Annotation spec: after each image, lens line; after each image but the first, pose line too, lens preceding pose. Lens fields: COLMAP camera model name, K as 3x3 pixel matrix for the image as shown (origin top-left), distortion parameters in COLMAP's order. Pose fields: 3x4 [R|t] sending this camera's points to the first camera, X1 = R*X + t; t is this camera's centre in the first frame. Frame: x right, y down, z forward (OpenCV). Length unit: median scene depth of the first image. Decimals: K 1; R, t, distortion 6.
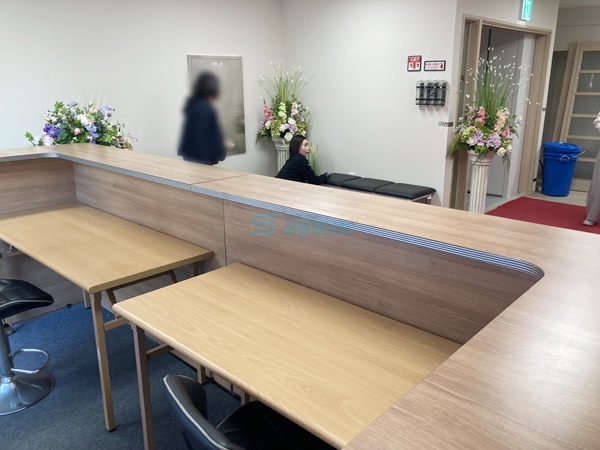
lens RADIAL K [[496.4, 0, 299.9], [0, 496.4, 224.6], [0, 0, 1]] dist [0.042043, -0.040417]
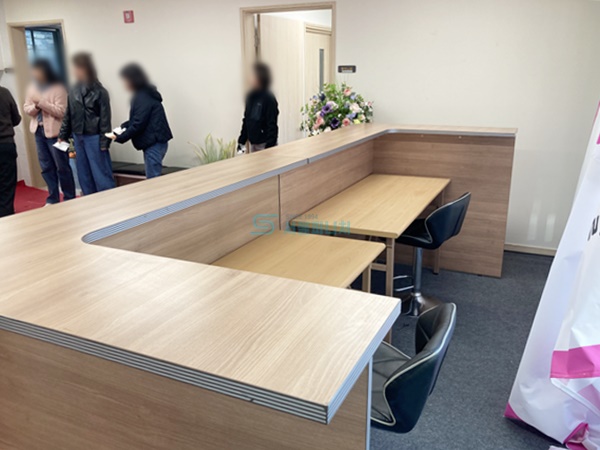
lens RADIAL K [[496.4, 0, 299.9], [0, 496.4, 224.3], [0, 0, 1]] dist [0.042043, -0.040417]
pose [[-0.298967, -0.250722, 0.920737, -1.155488], [0.298810, 0.891747, 0.339852, -0.297268], [-0.906273, 0.376730, -0.191685, 1.133314]]
